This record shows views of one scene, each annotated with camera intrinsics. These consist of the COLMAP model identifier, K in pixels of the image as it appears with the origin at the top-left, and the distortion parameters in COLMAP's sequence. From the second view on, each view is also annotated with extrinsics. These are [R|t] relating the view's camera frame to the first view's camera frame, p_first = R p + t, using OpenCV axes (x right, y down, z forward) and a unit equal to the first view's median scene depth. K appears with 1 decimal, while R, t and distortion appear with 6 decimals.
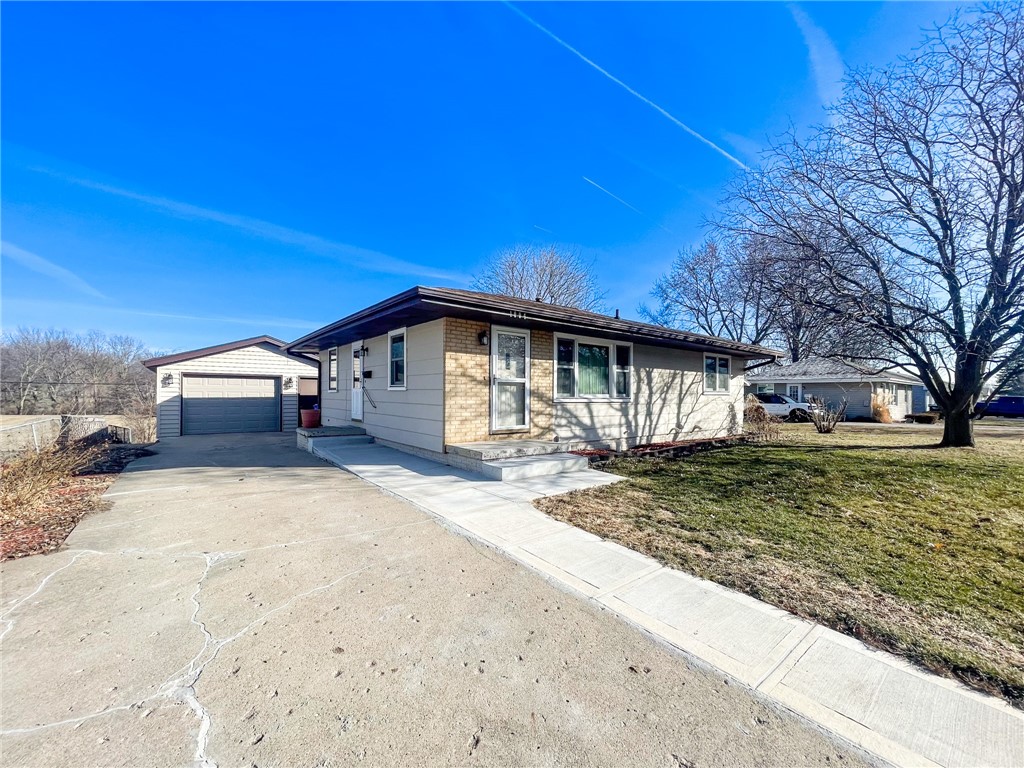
lens RADIAL K [[421.1, 0, 508.4], [0, 421.1, 386.4], [0, 0, 1]] dist [0.003656, 0.000020]
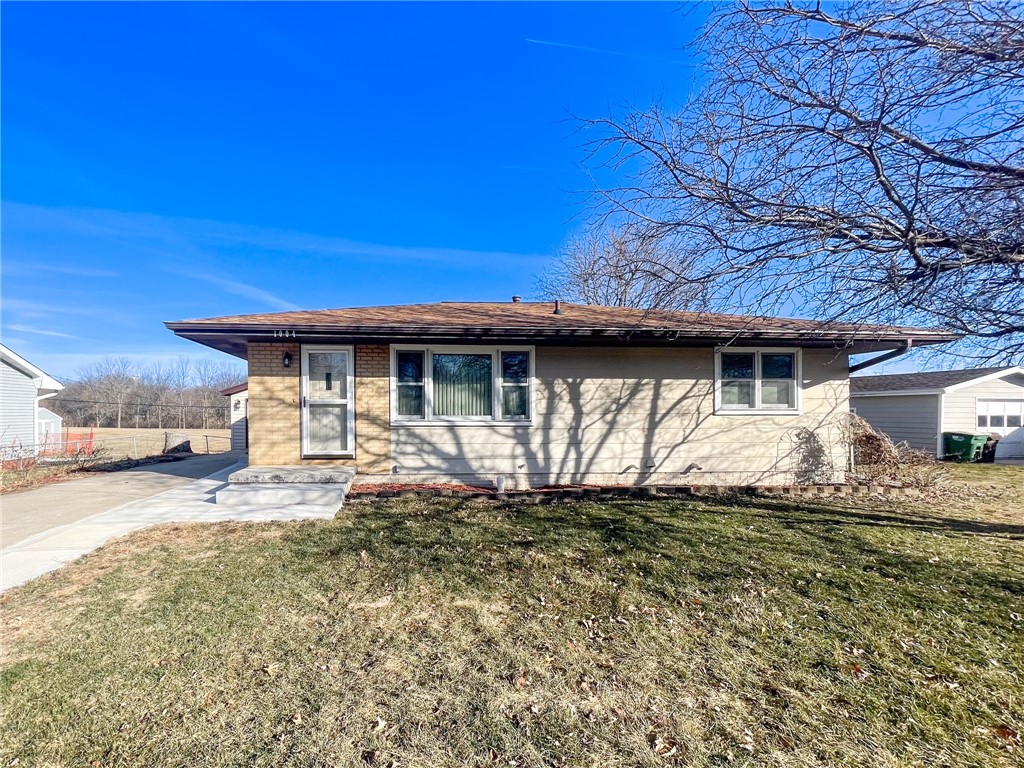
lens RADIAL K [[421.1, 0, 510.6], [0, 421.1, 394.6], [0, 0, 1]] dist [0.003656, 0.000020]
pose [[0.817102, -0.025748, -0.575918, 0.726759], [0.016996, 0.999644, -0.020578, -0.004022], [0.576243, 0.007026, 0.817248, 0.391215]]
